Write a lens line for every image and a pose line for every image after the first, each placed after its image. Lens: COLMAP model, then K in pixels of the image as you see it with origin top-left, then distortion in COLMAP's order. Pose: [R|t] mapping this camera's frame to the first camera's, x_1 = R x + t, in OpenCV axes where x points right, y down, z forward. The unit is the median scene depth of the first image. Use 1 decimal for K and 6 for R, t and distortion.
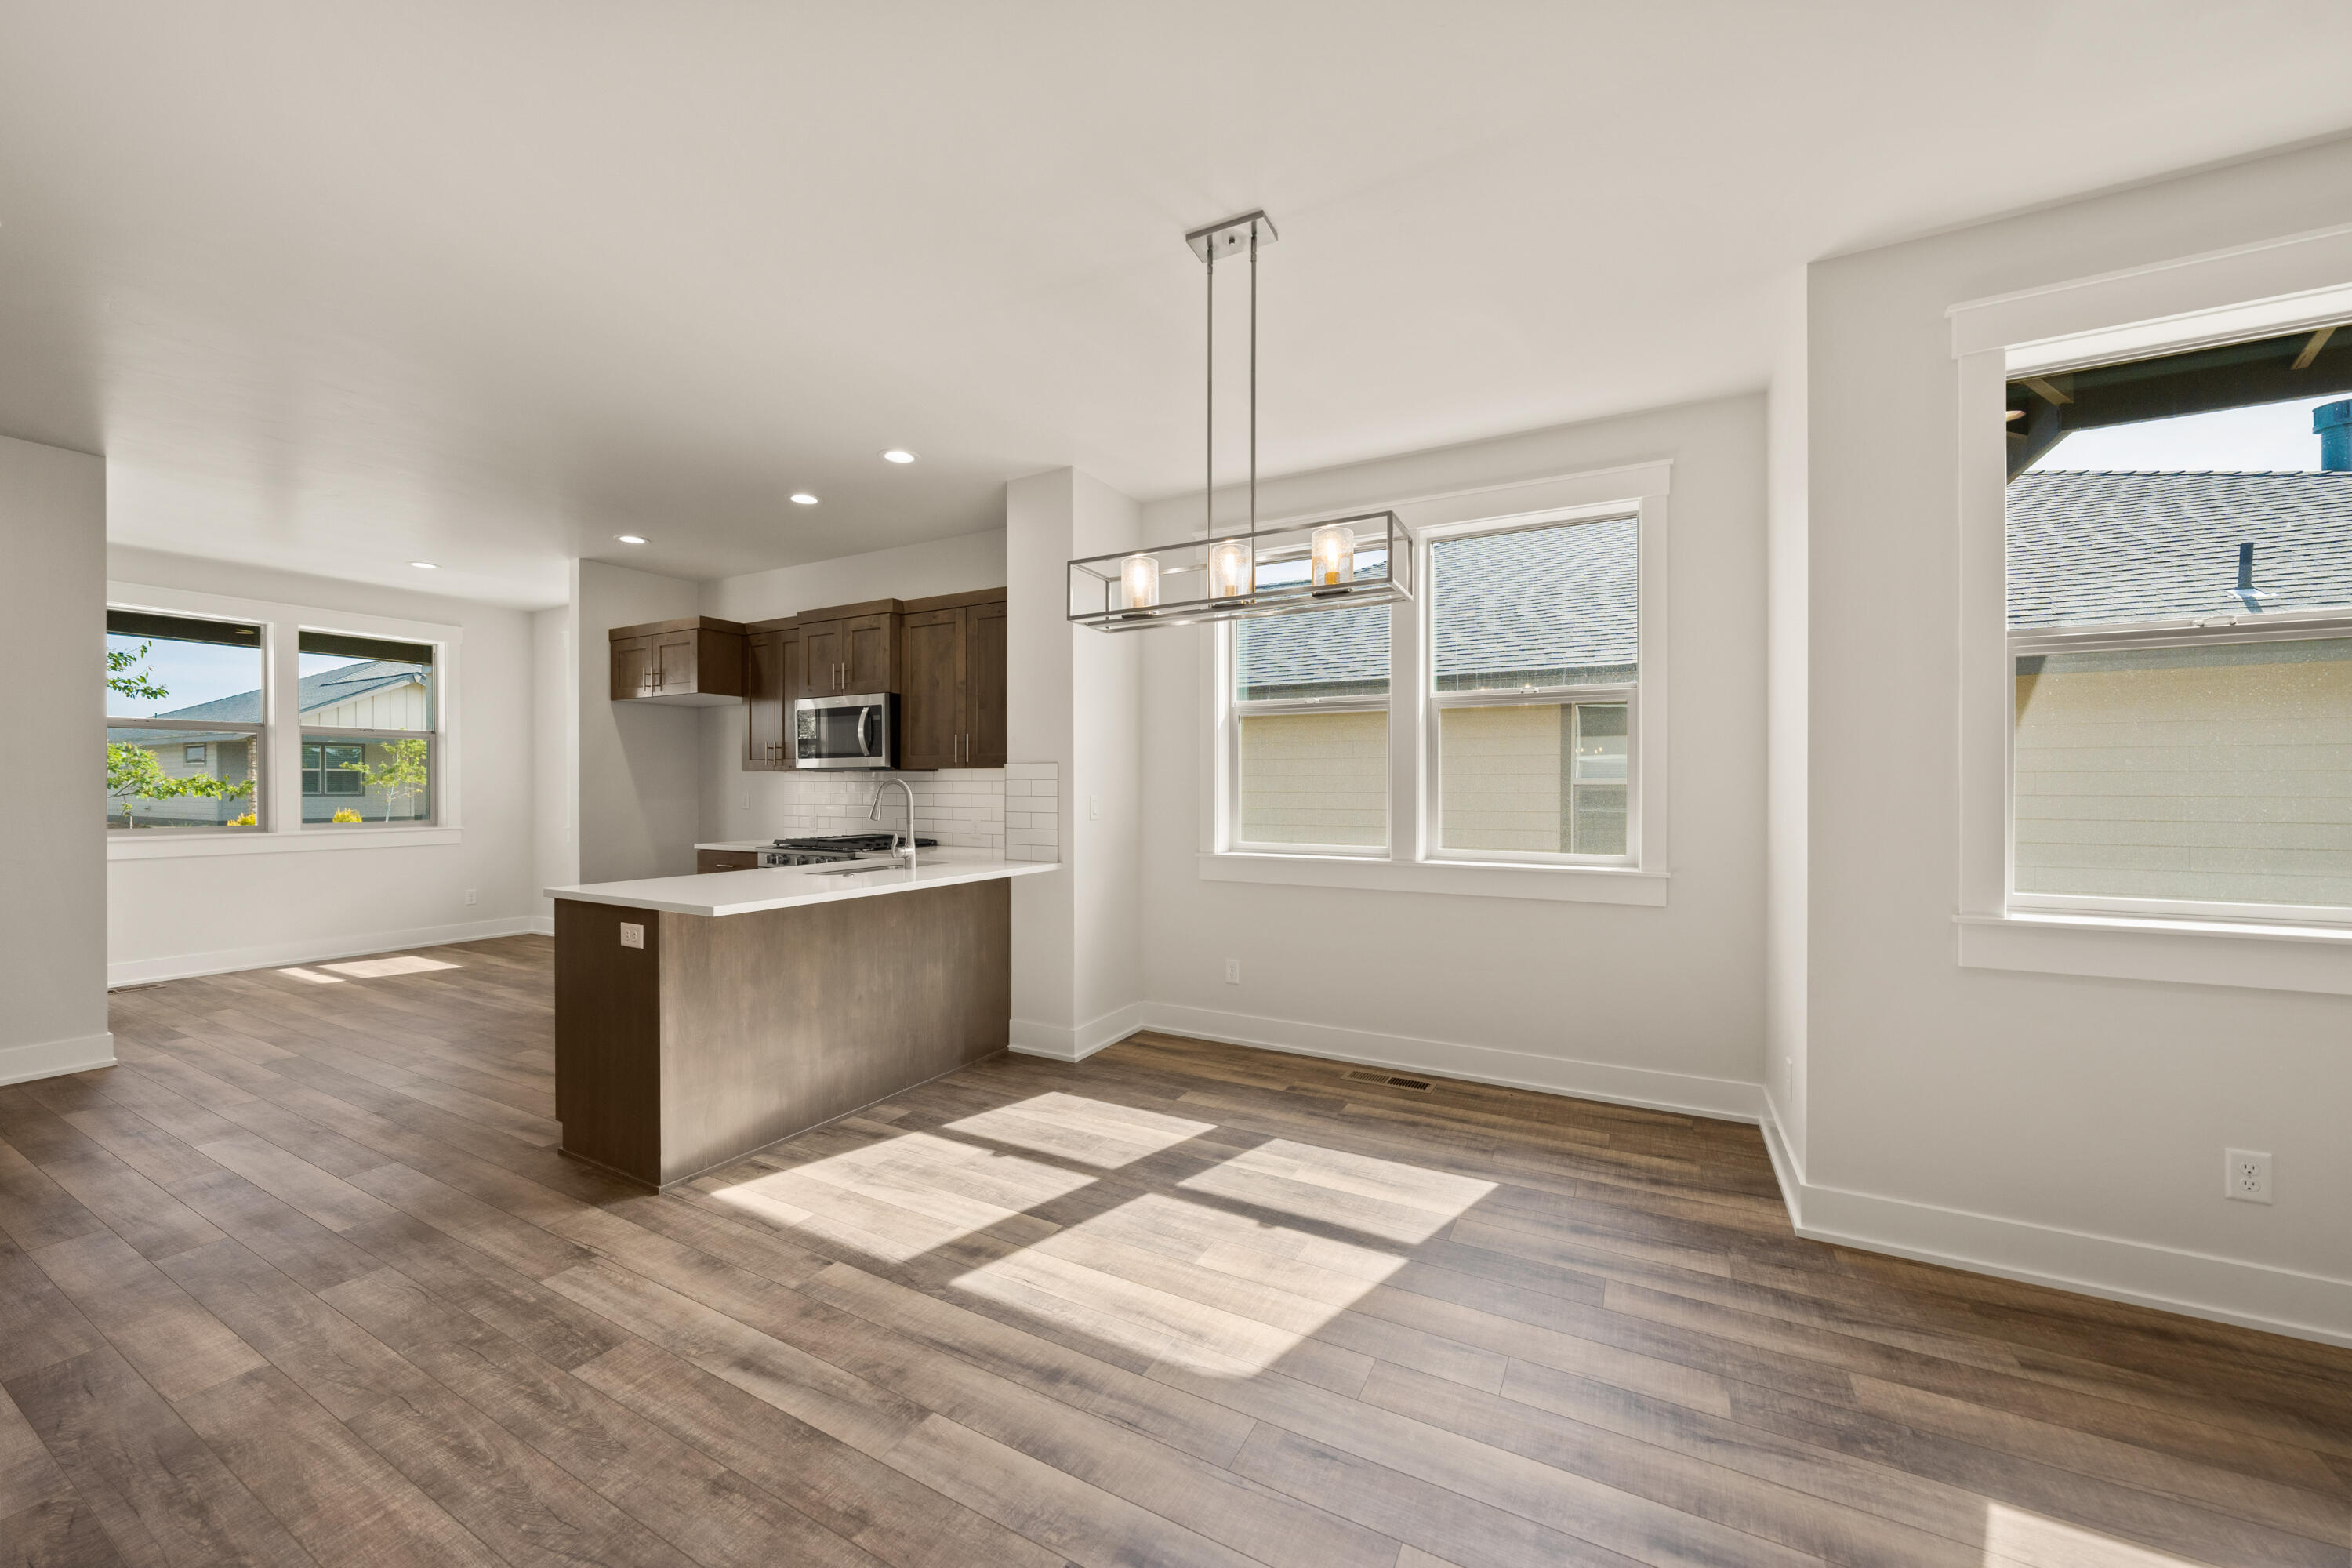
lens RADIAL K [[881.5, 0, 1176.0], [0, 881.5, 784.0], [0, 0, 1]] dist [-0.014461, 0.003796]
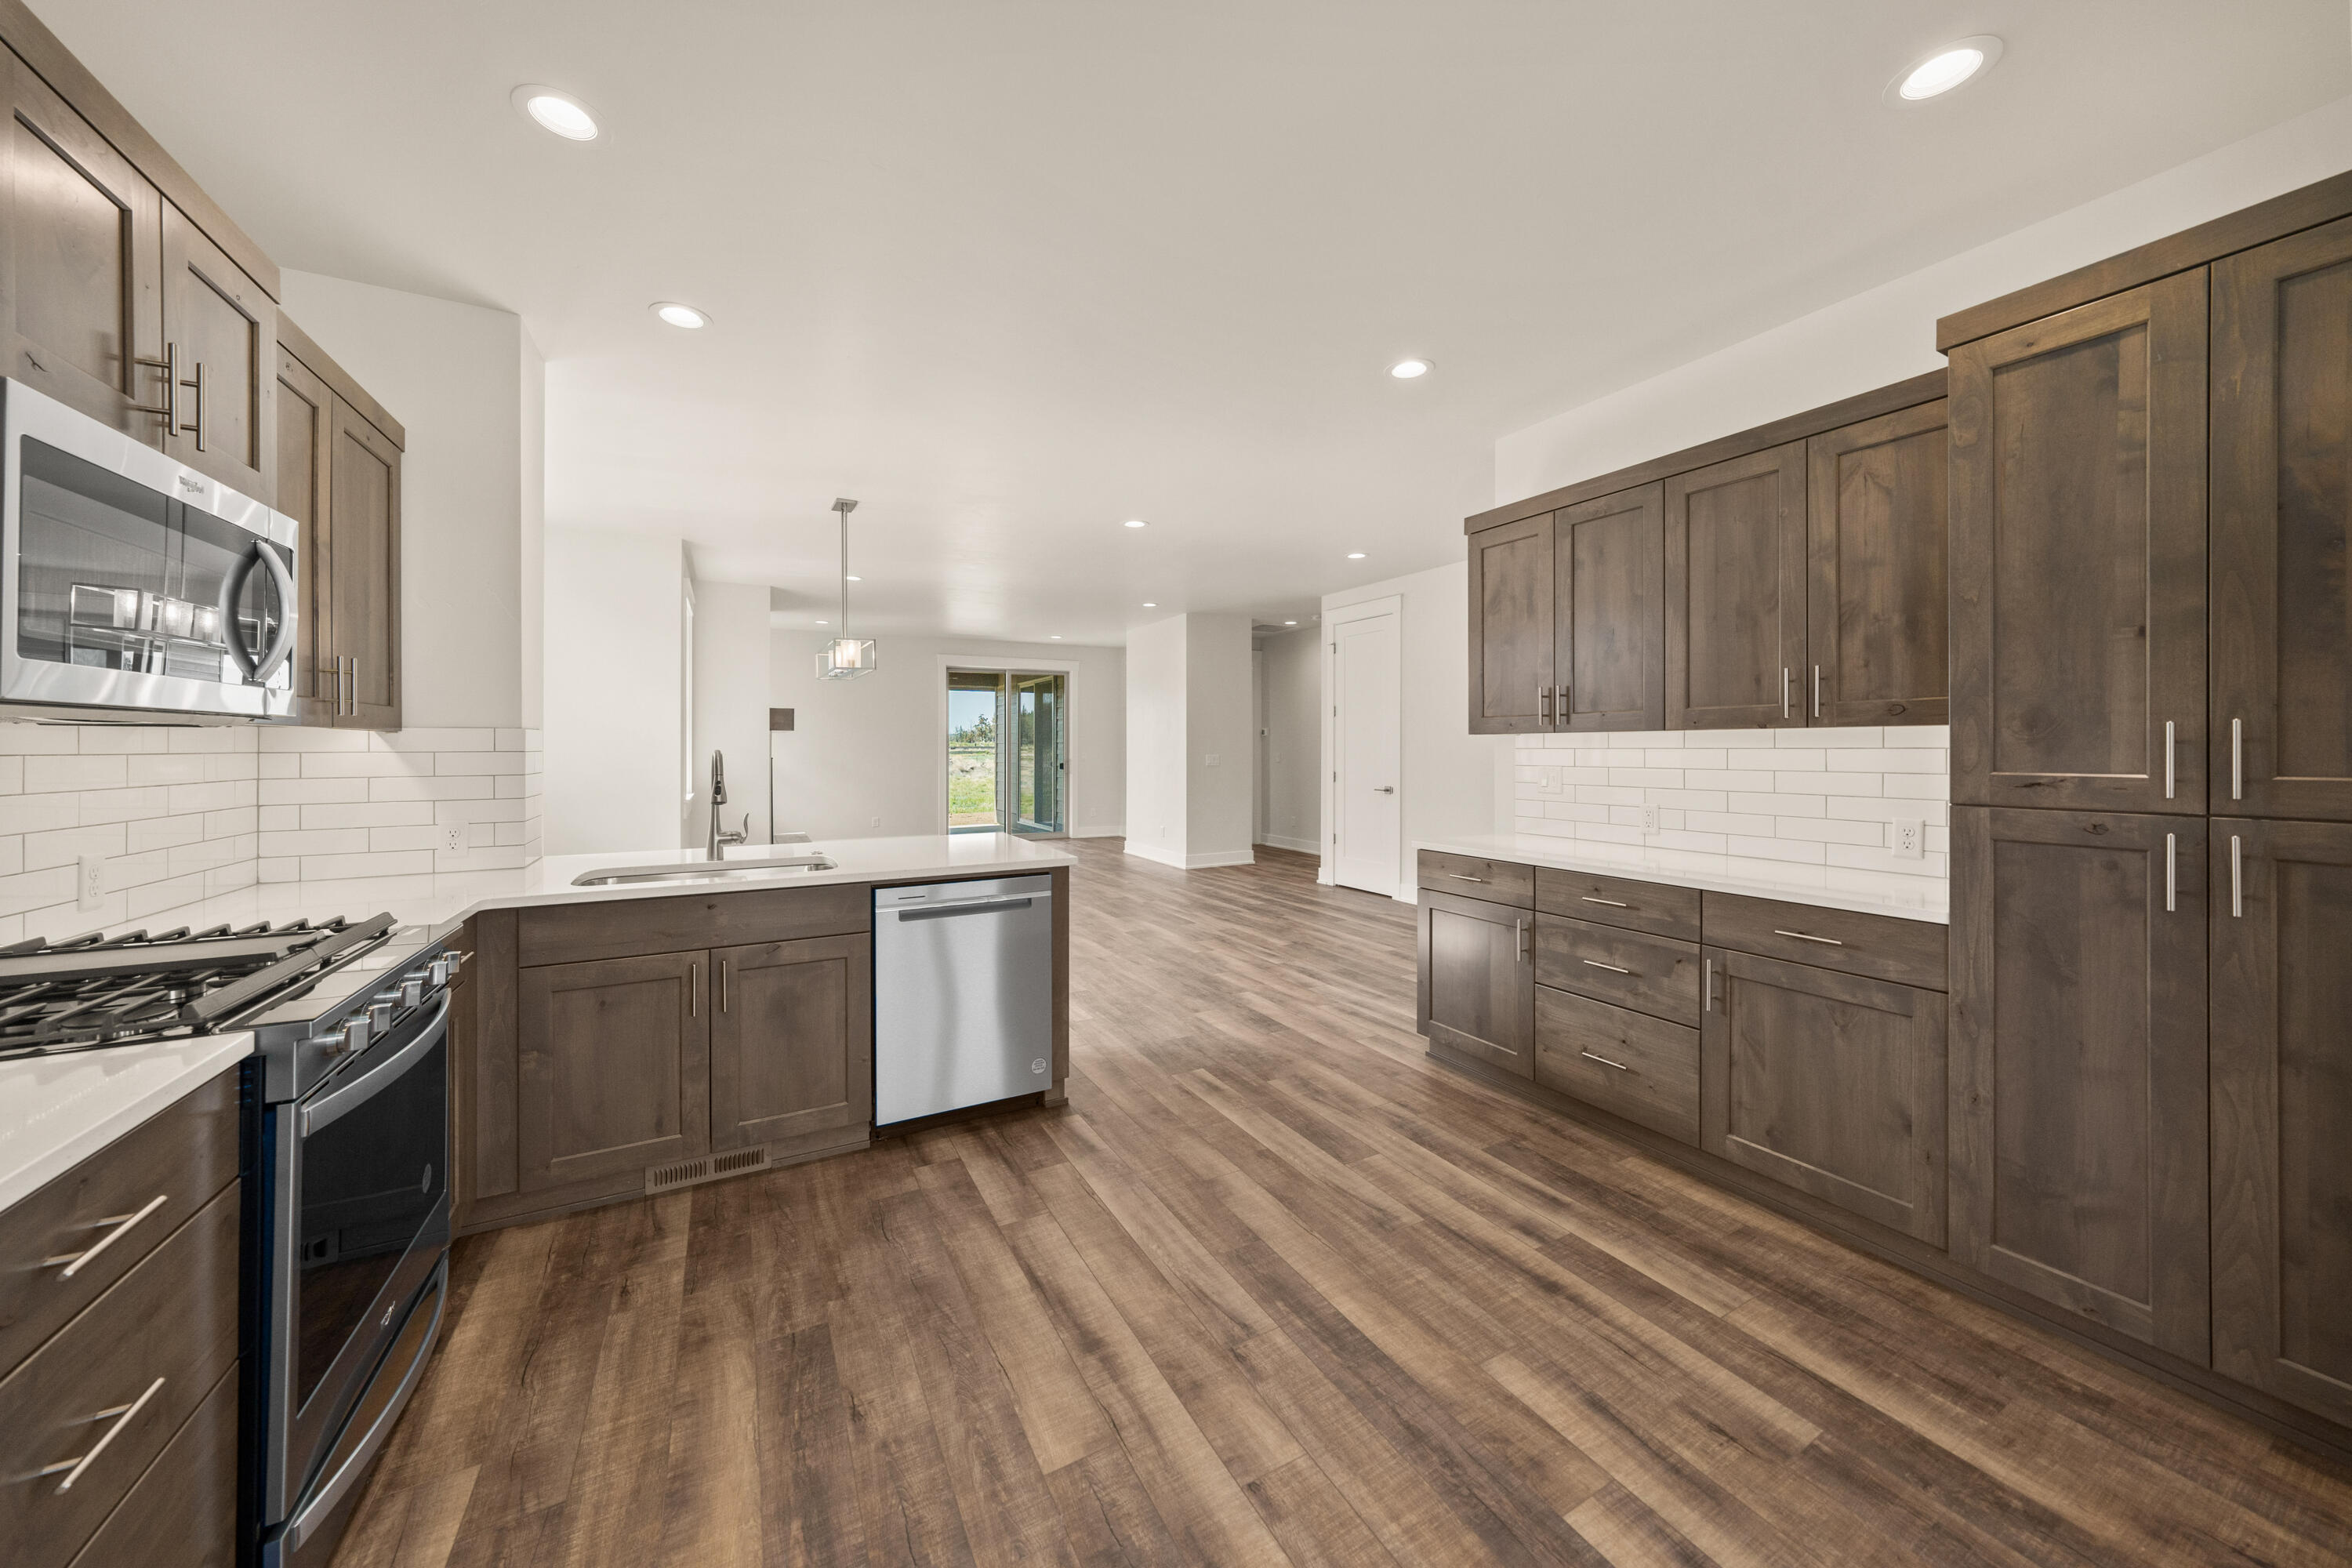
lens RADIAL K [[808.5, 0, 1165.2], [0, 808.5, 746.2], [0, 0, 1]] dist [-0.000973, -0.000024]
pose [[-0.832306, -0.001296, 0.554315, -1.023276], [-0.002807, 0.999994, -0.001876, -0.009169], [-0.554310, -0.003117, -0.832305, 1.328842]]
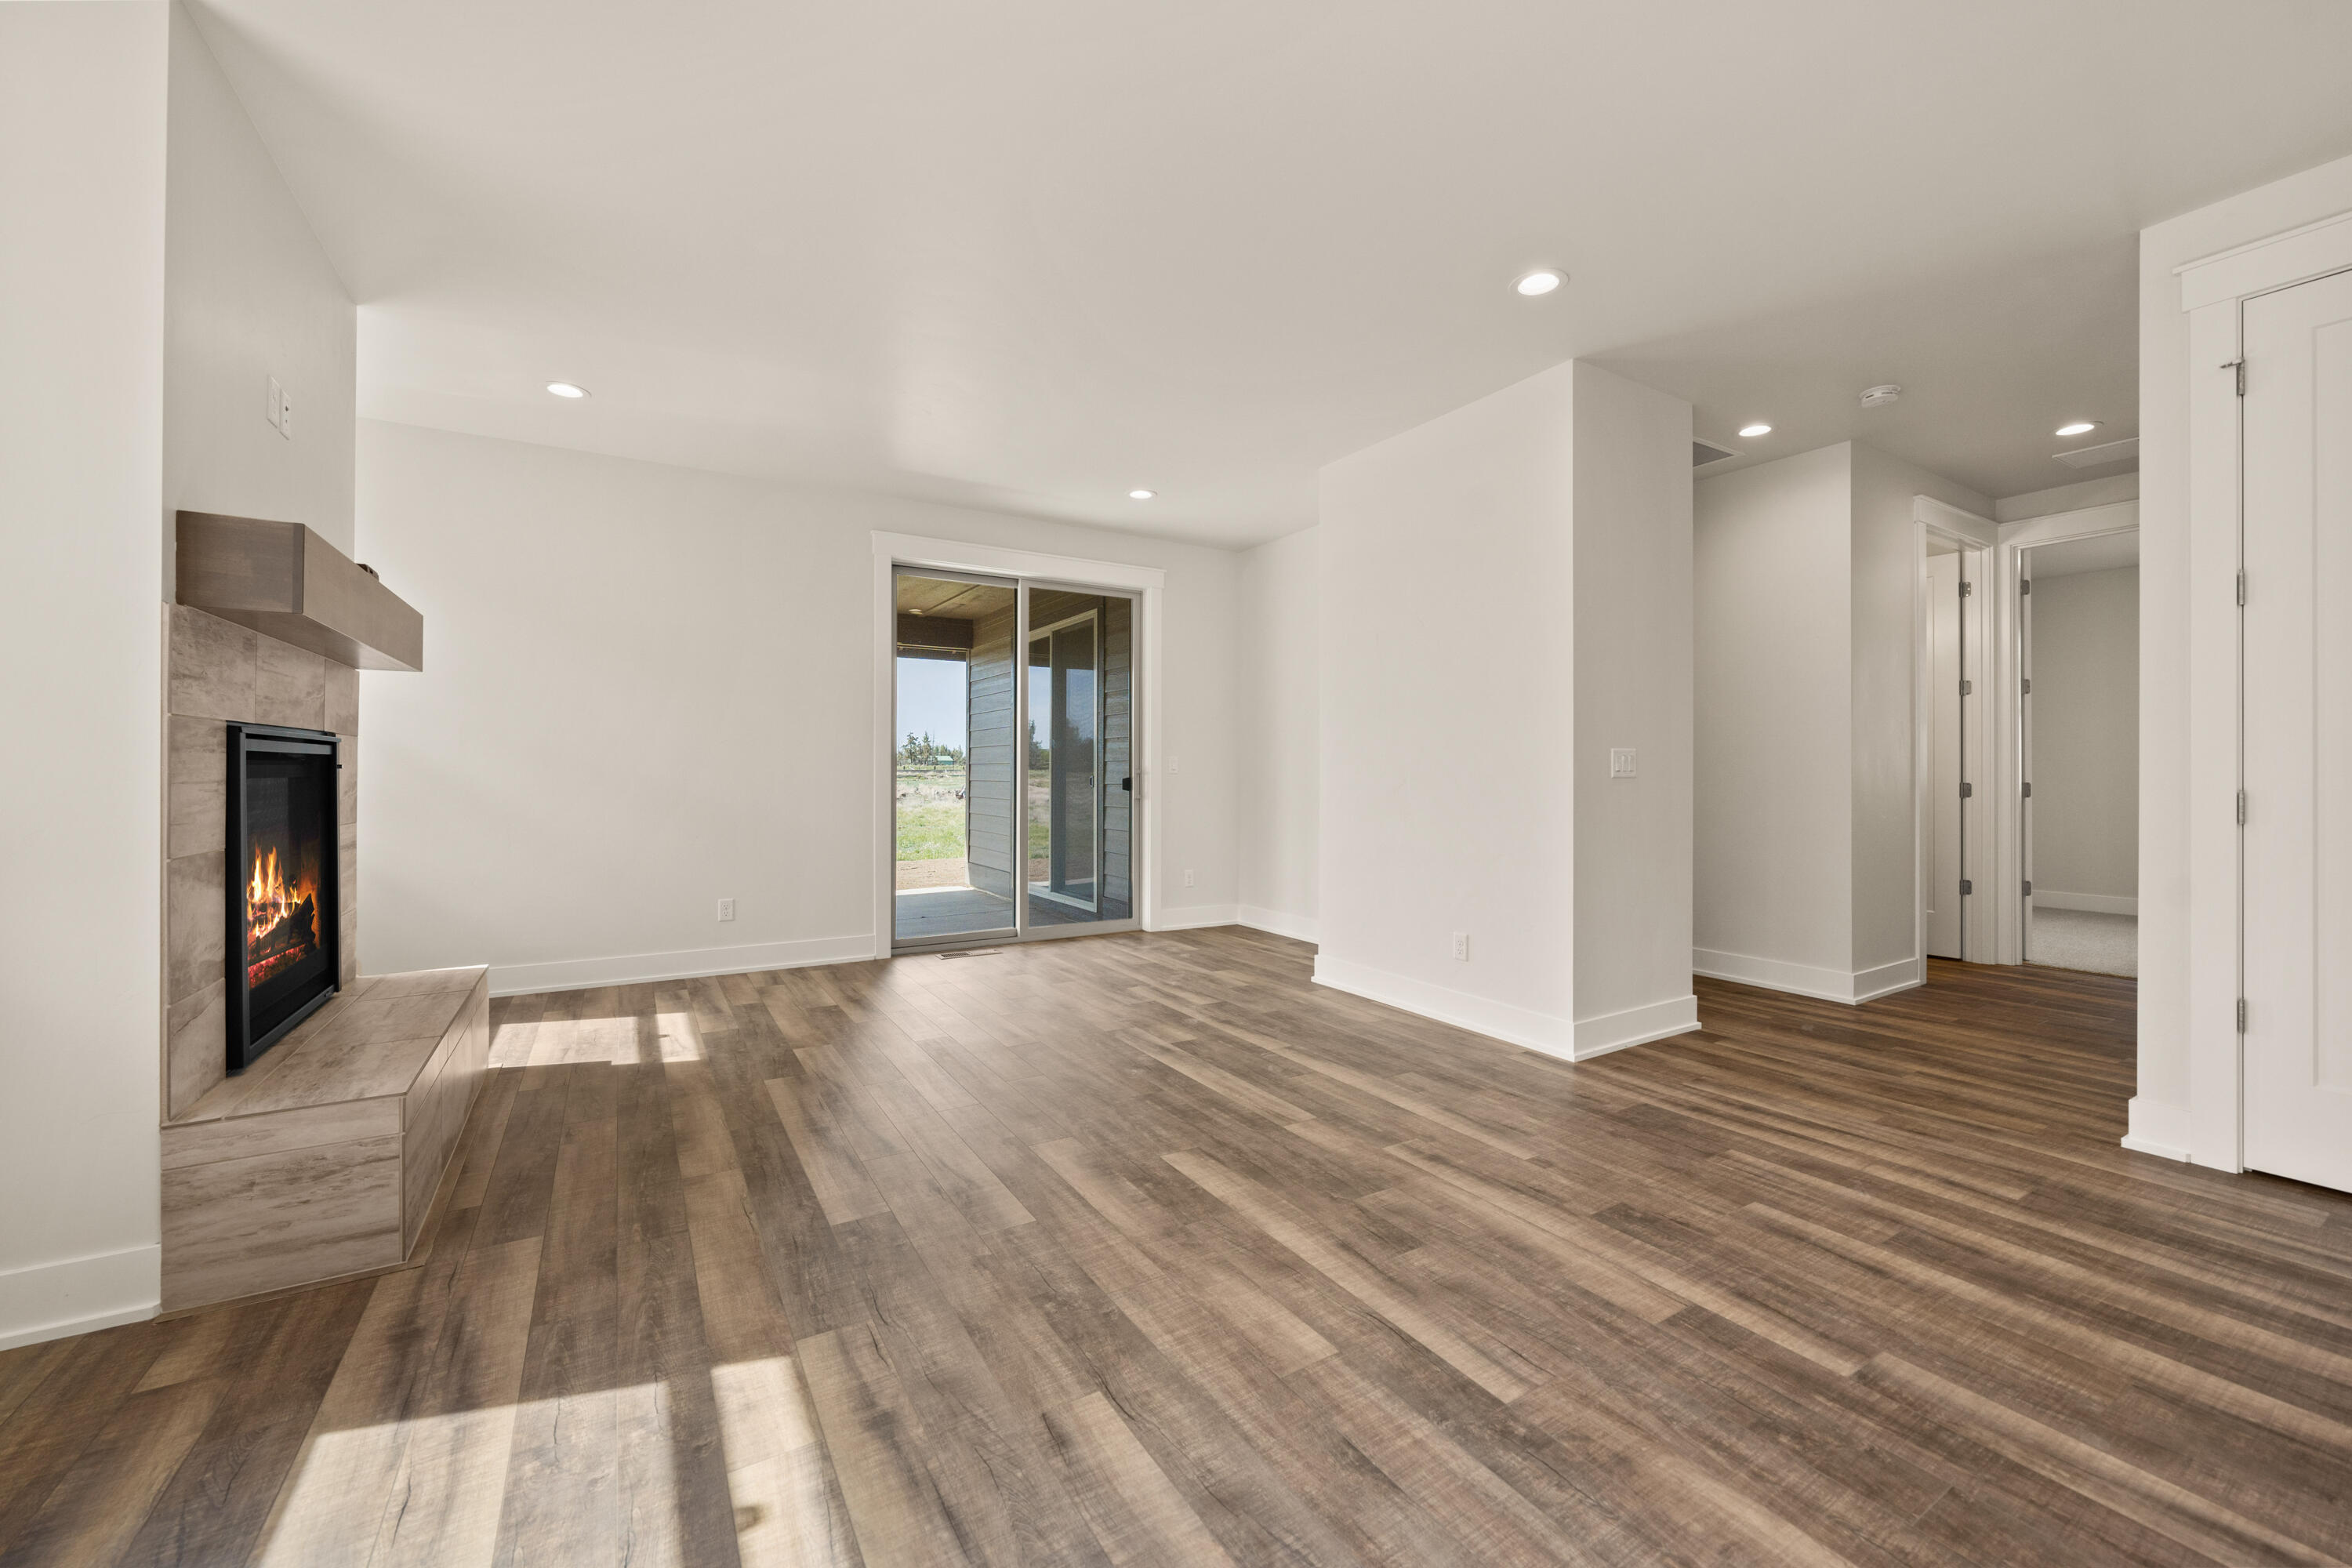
lens RADIAL K [[915.4, 0, 1171.3], [0, 915.4, 771.7], [0, 0, 1]] dist [-0.007492, -0.000061]
pose [[-0.863054, -0.001994, 0.505108, 0.028209], [-0.004109, 0.999987, -0.003074, 0.039696], [-0.505095, -0.004729, -0.863051, 0.448584]]
